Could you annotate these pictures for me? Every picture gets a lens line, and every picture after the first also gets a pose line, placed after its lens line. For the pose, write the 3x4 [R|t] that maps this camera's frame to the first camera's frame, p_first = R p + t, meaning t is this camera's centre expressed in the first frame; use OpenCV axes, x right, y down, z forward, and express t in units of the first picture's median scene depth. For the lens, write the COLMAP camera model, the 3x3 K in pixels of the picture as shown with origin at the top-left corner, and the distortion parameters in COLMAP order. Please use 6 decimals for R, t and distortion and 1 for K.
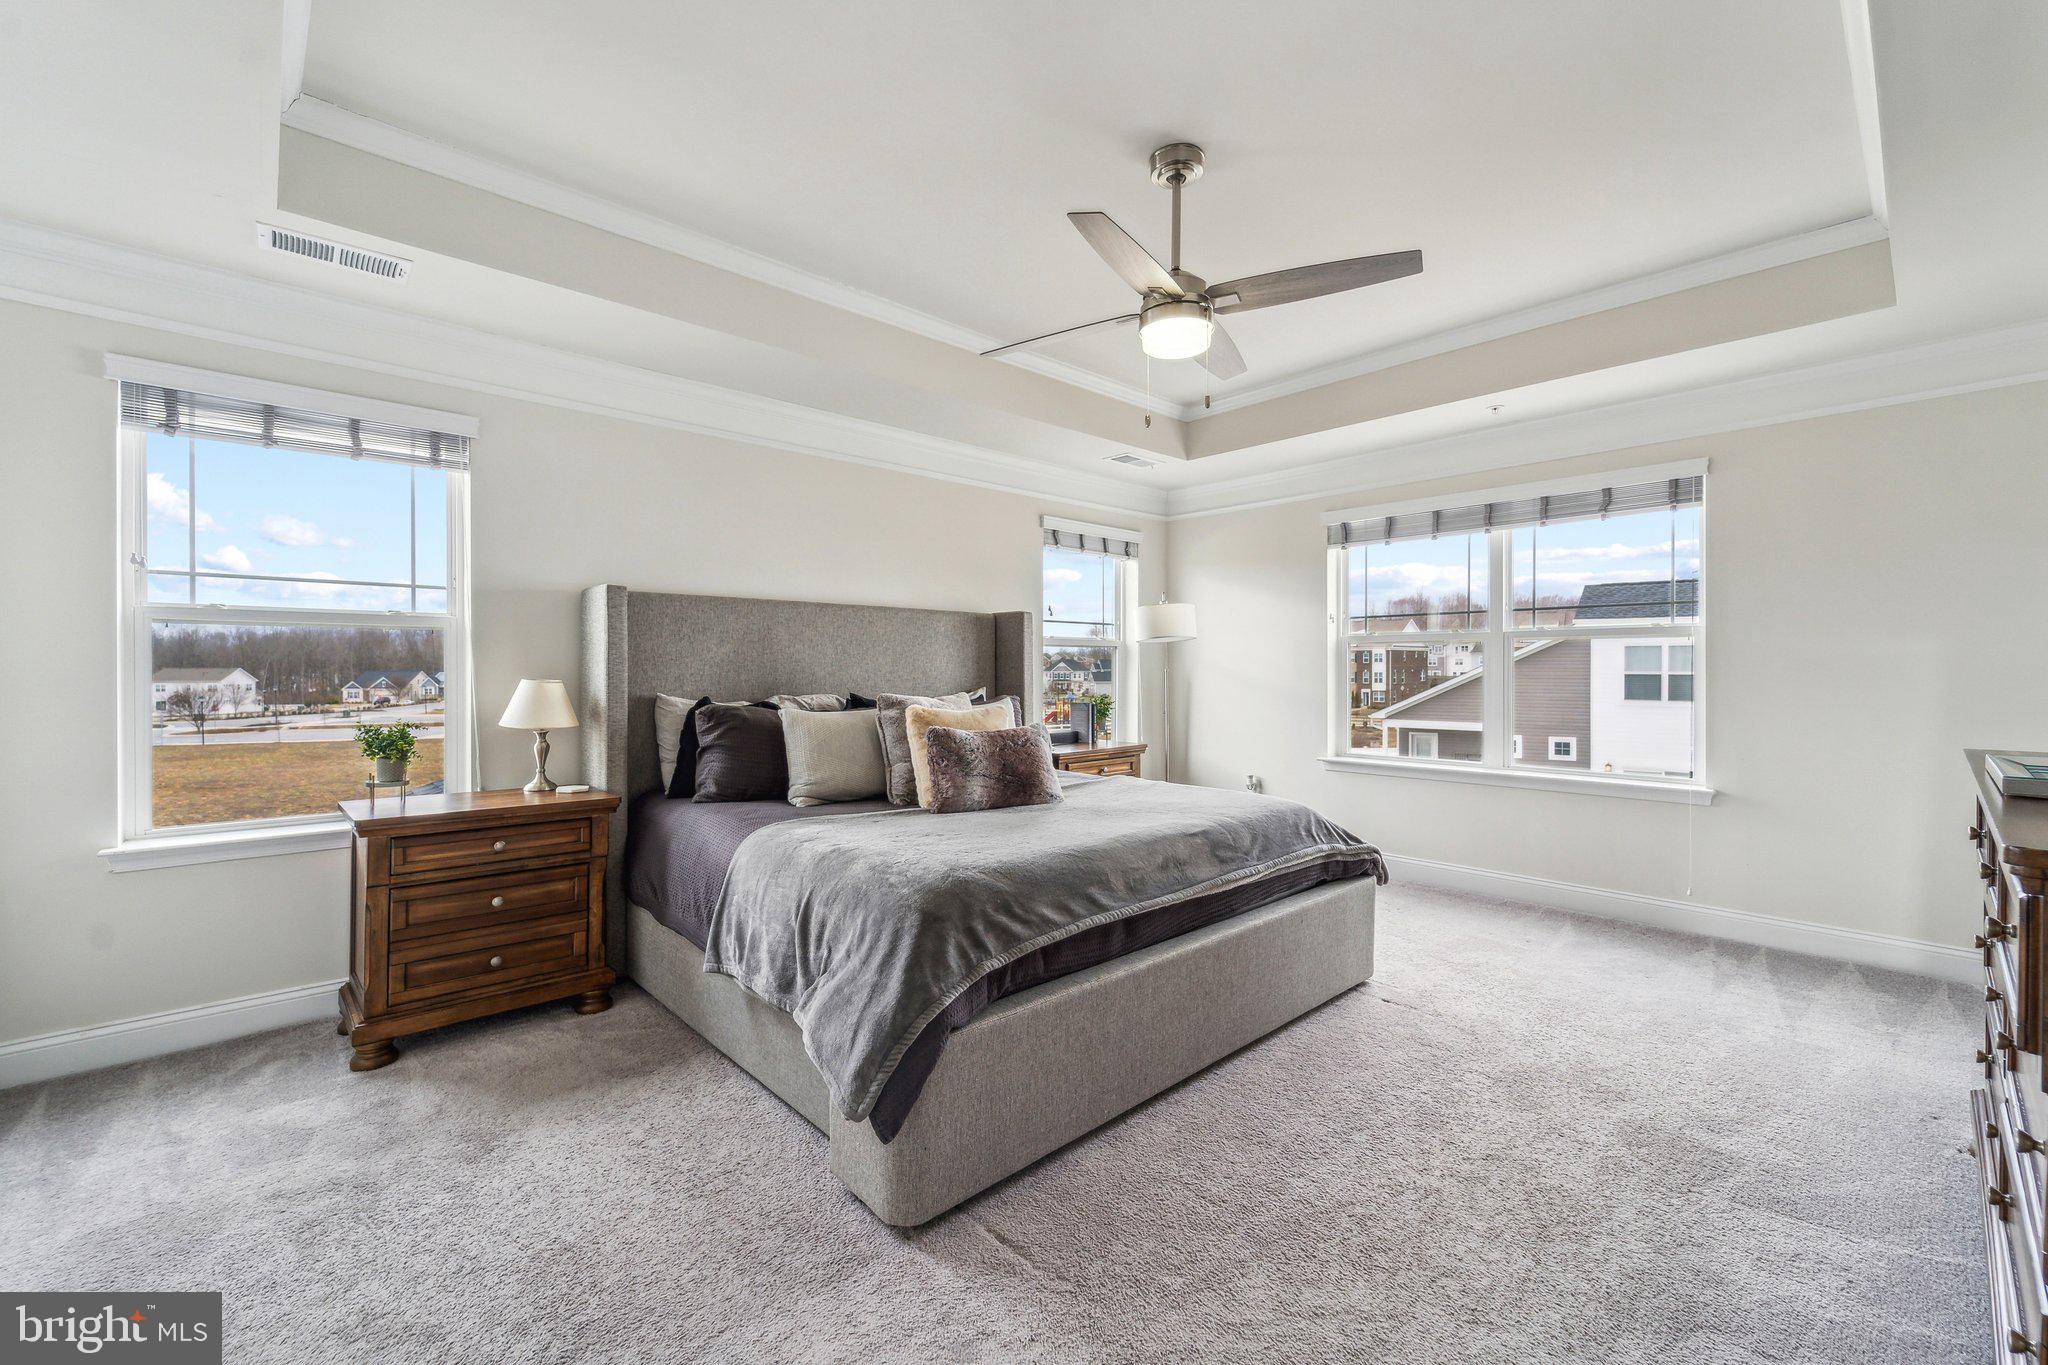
lens RADIAL K [[852.7, 0, 1024.0], [0, 852.7, 682.5], [0, 0, 1]] dist [-0.000940, -0.000323]
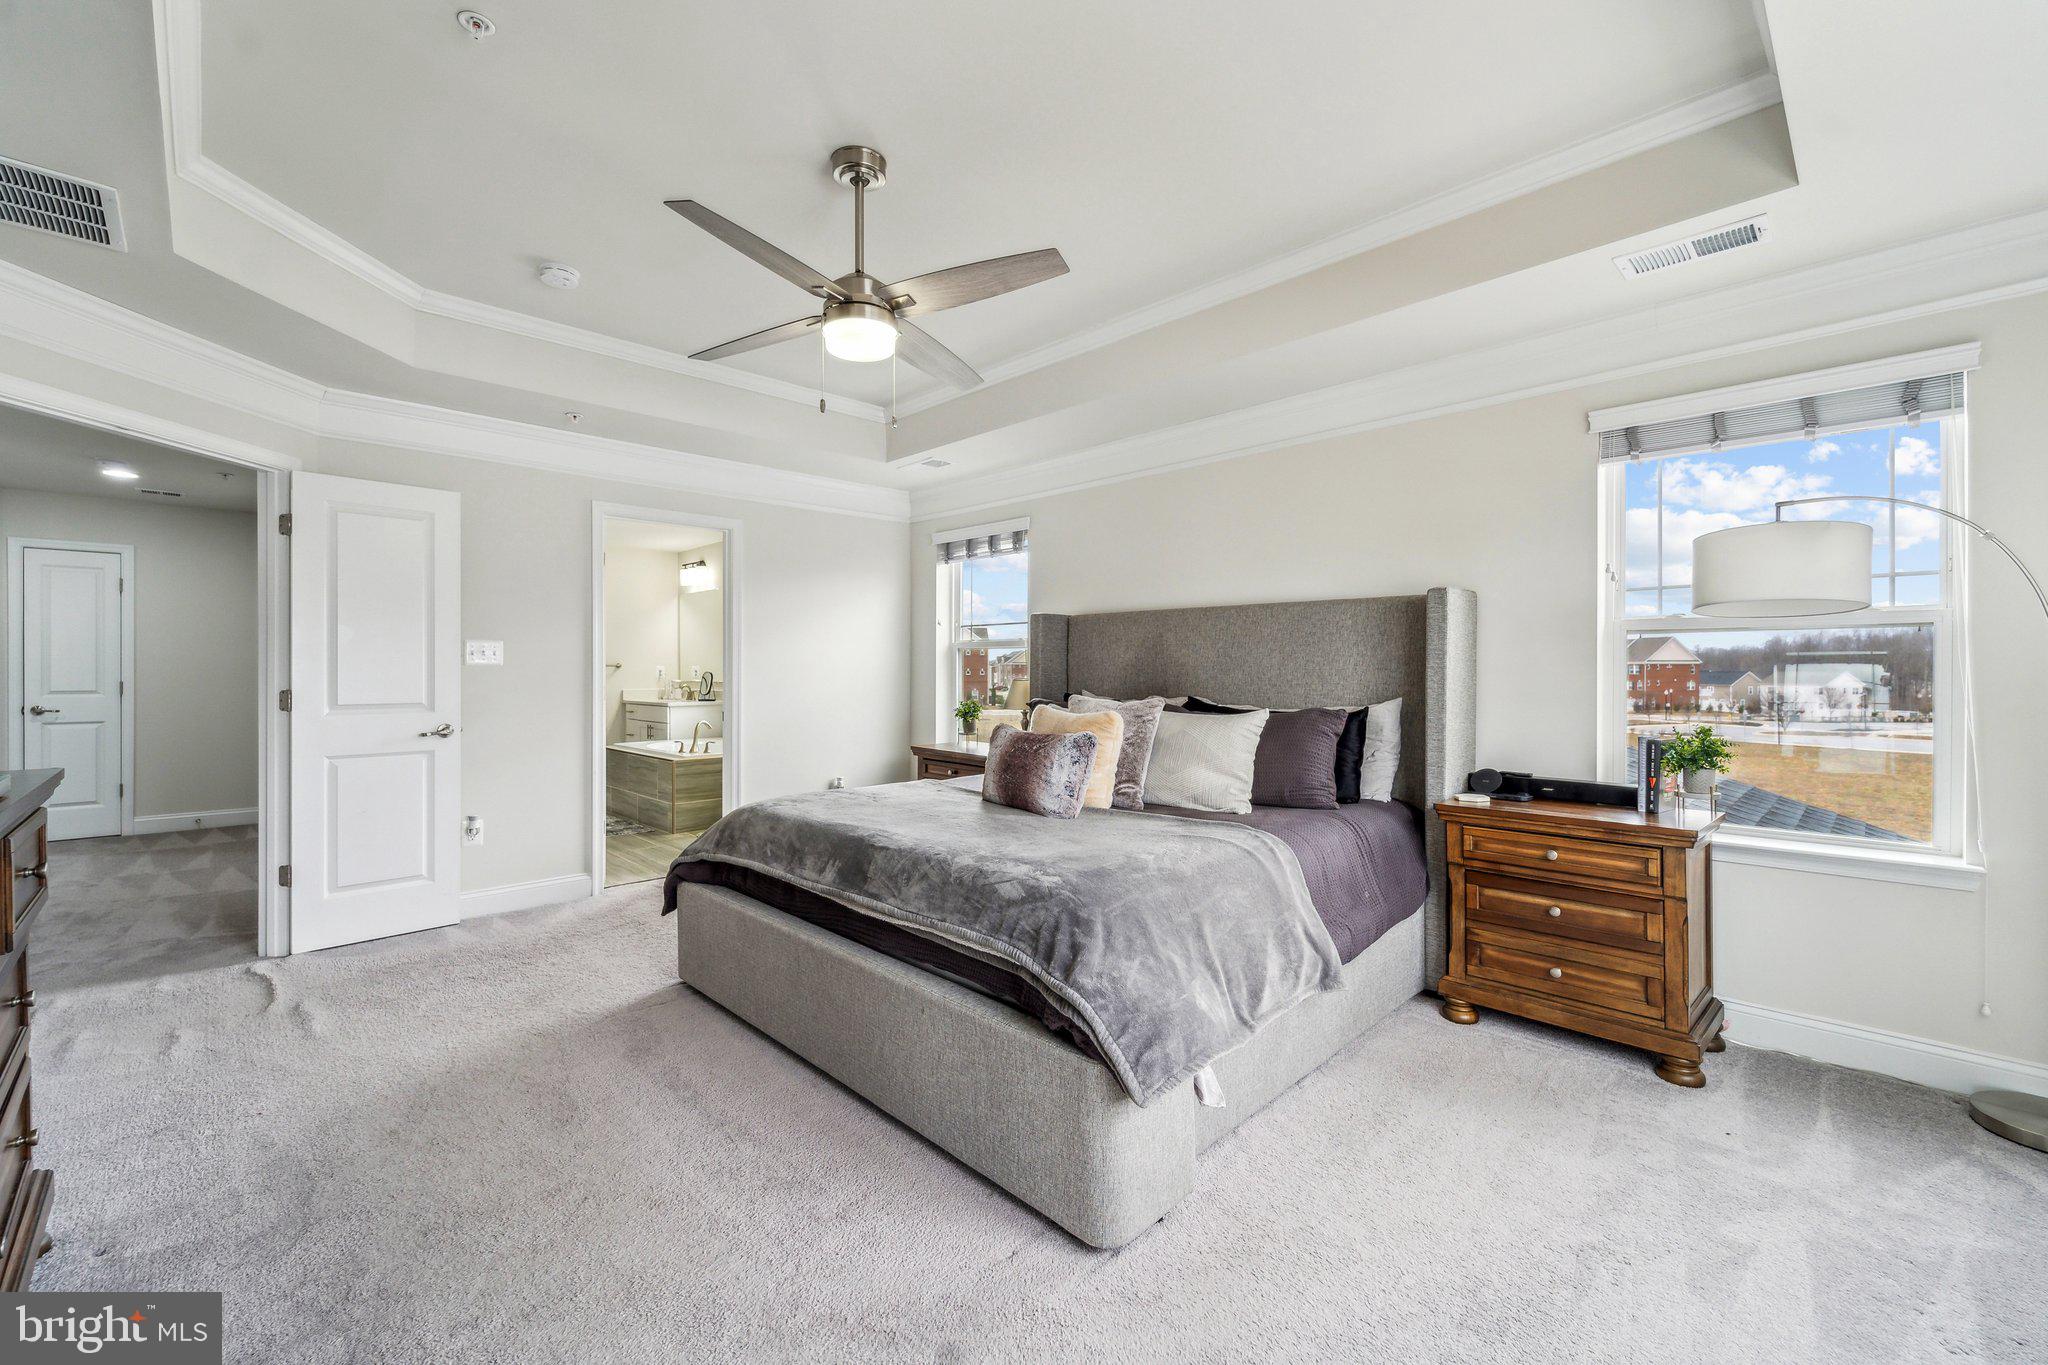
lens RADIAL K [[852.0, 0, 1015.6], [0, 852.0, 661.0], [0, 0, 1]] dist [-0.001021, -0.000501]
pose [[0.005388, -0.010496, -0.999930, 0.837157], [-0.018215, 0.999778, -0.010593, -0.015334], [0.999820, 0.018271, 0.005196, 0.833708]]
